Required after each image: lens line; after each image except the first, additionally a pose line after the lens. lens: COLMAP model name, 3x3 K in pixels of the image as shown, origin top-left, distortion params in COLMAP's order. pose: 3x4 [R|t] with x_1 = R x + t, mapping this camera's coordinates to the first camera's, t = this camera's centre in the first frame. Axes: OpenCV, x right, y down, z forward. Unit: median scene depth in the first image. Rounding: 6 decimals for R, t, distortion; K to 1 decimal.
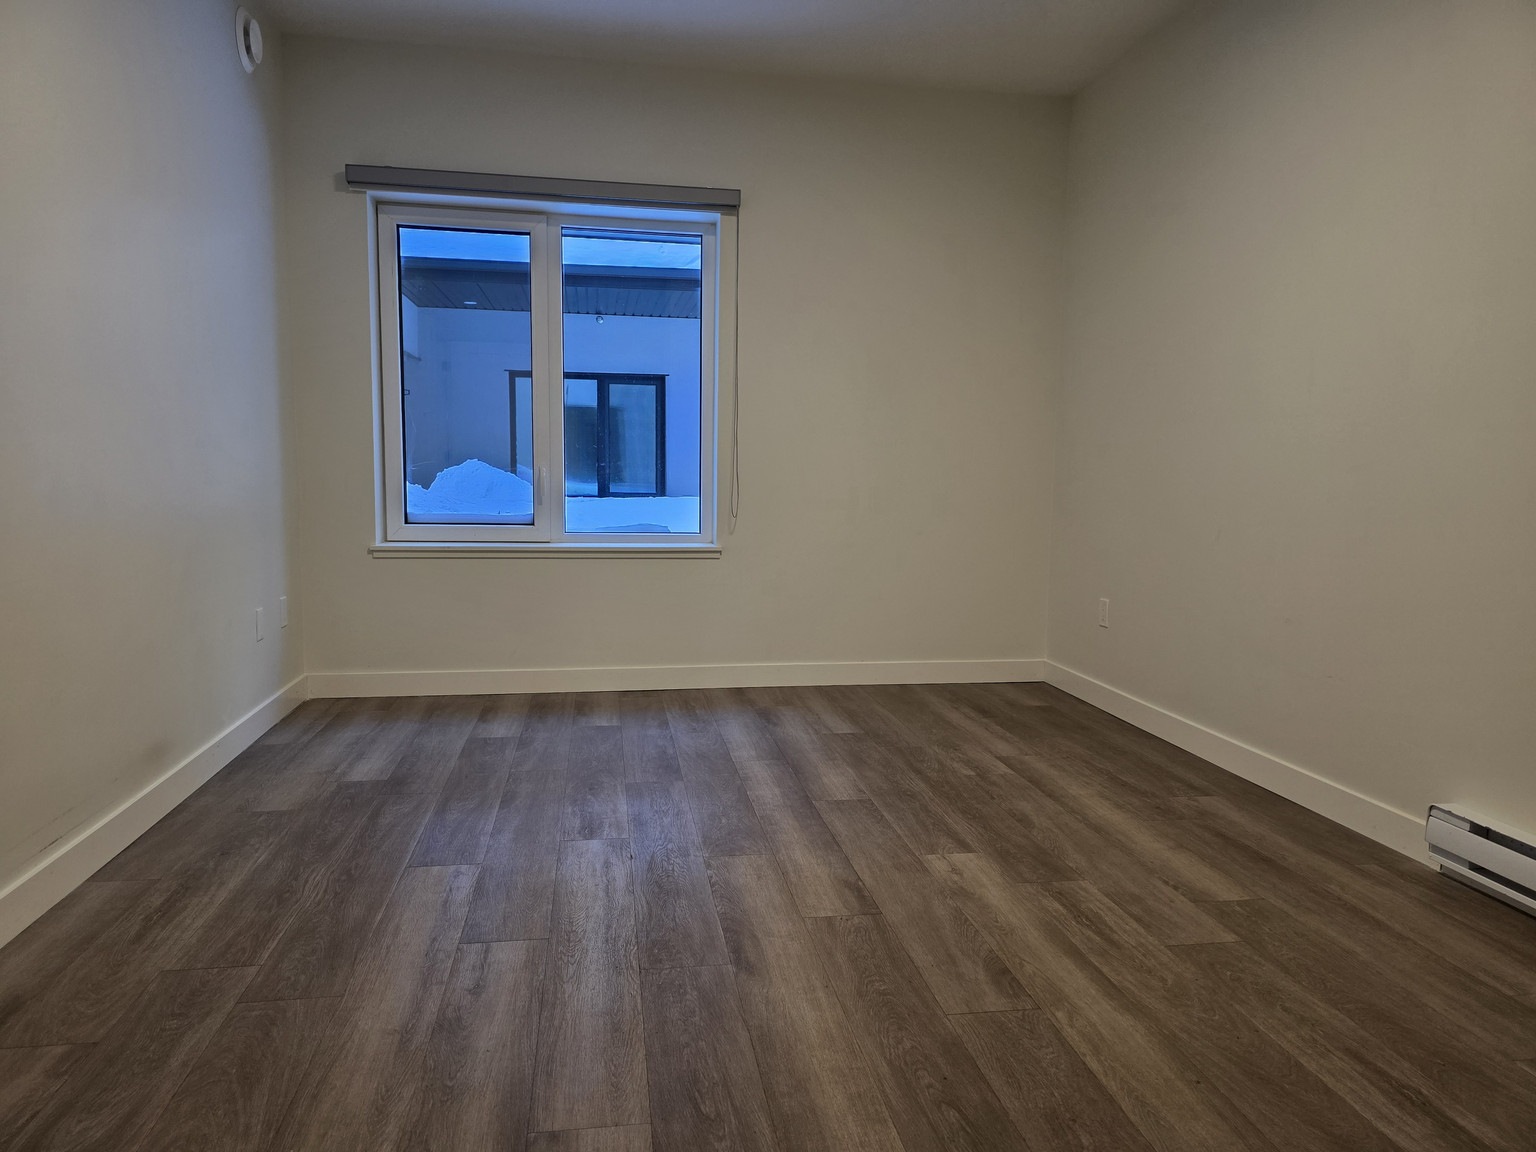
lens RADIAL K [[1026.5, 0, 768.0], [0, 1026.5, 576.0], [0, 0, 1]] dist [0.068903, -0.055426]
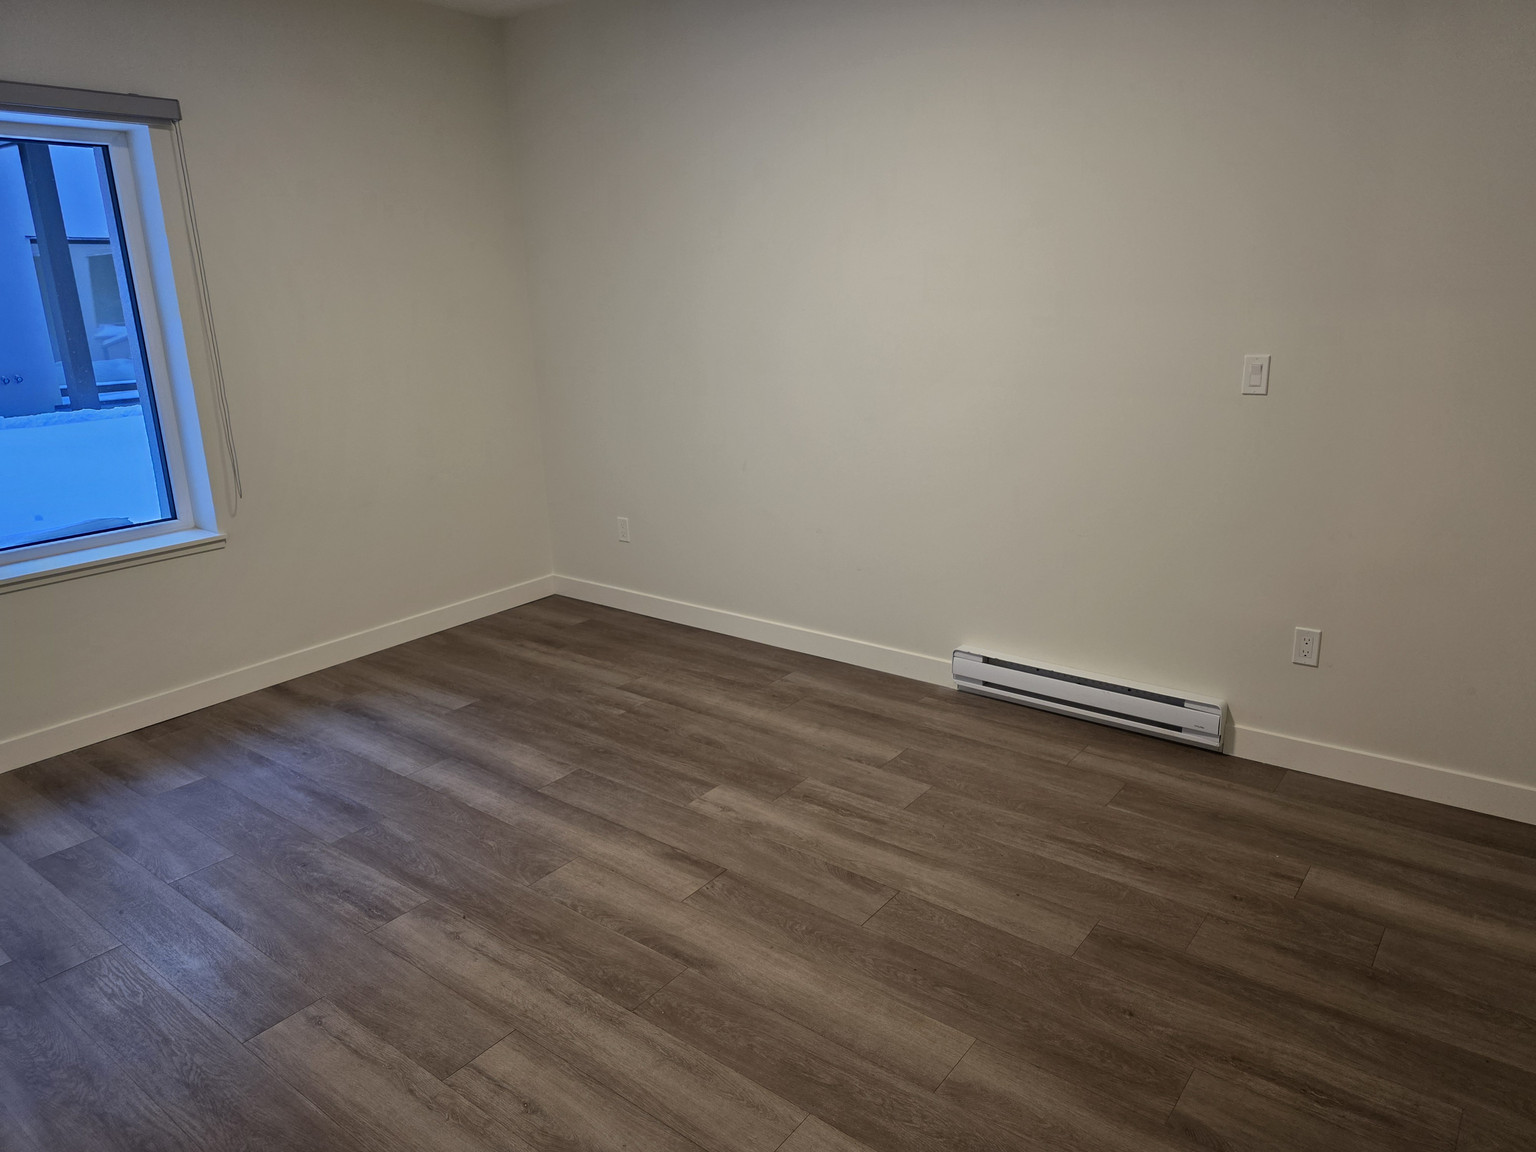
lens RADIAL K [[1026.5, 0, 768.0], [0, 1026.5, 576.0], [0, 0, 1]] dist [0.068903, -0.055426]
pose [[0.731434, -0.221758, 0.644847, -0.491699], [0.108536, 0.971450, 0.210964, -0.224833], [-0.673220, -0.084317, 0.734620, 0.102790]]
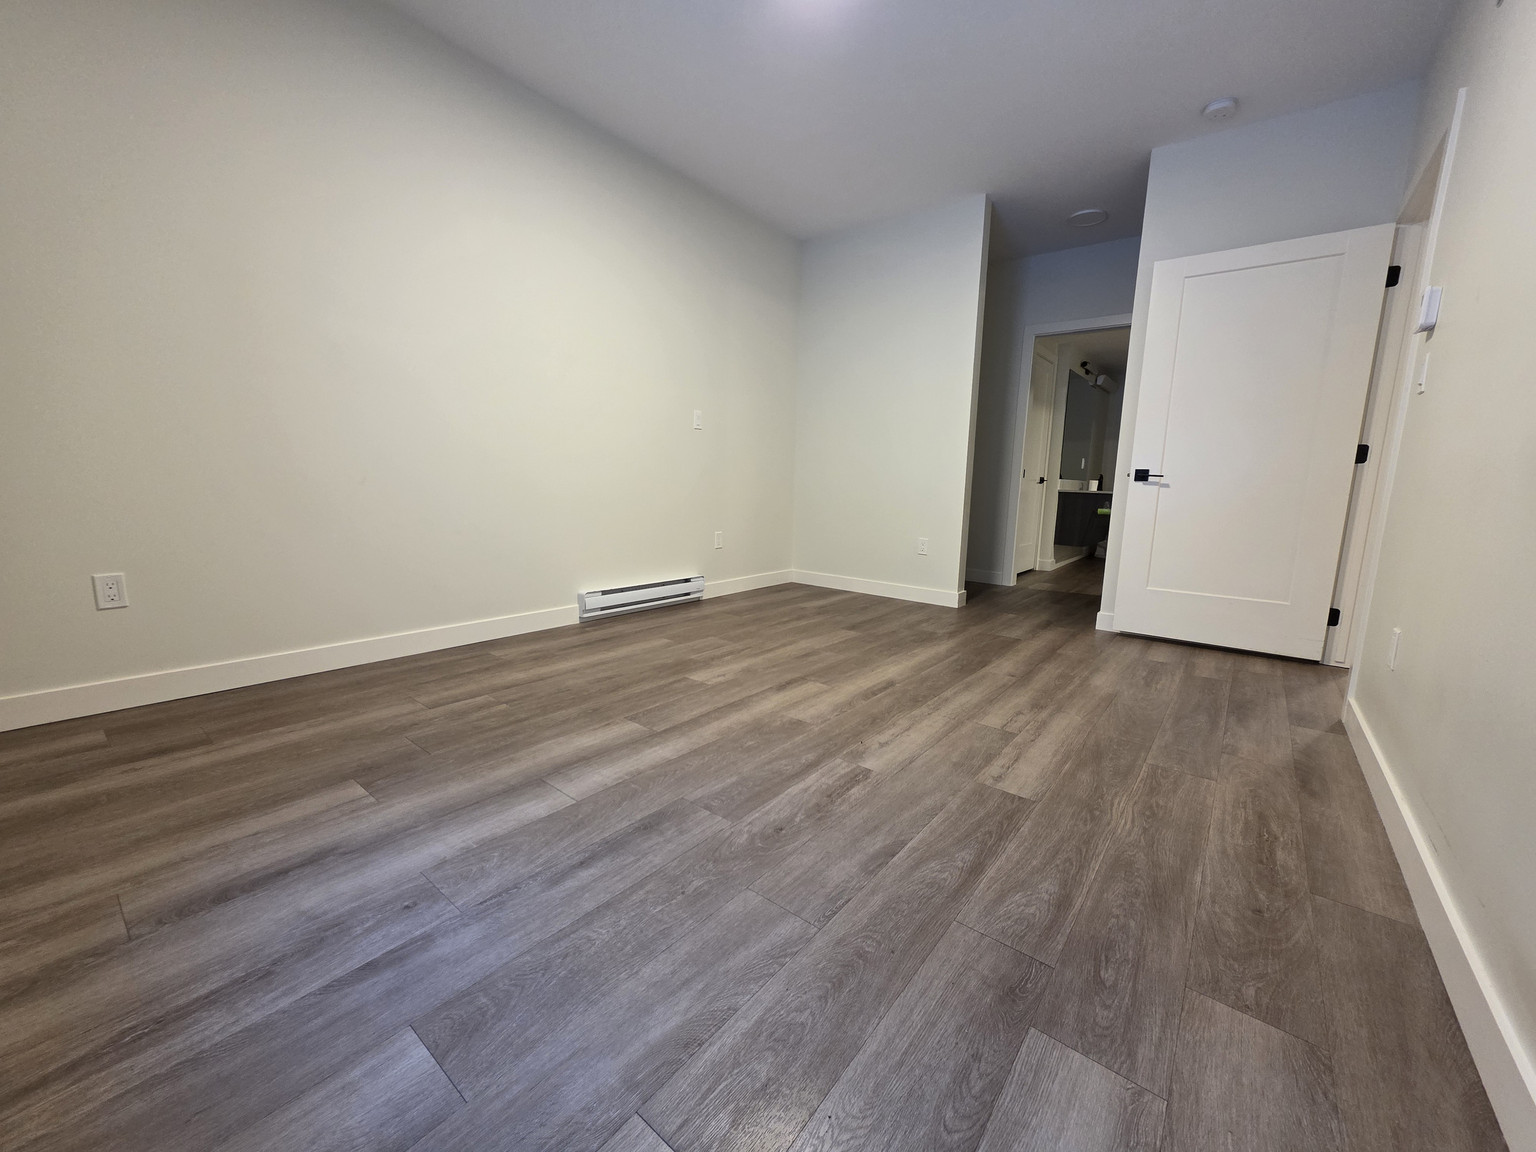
lens RADIAL K [[610.9, 0, 770.8], [0, 610.9, 572.7], [0, 0, 1]] dist [0.002200, 0.000078]
pose [[-0.671010, -0.145287, 0.727074, -0.578007], [0.038272, 0.972520, 0.229653, -0.108927], [-0.740460, 0.181926, -0.647010, 1.542287]]
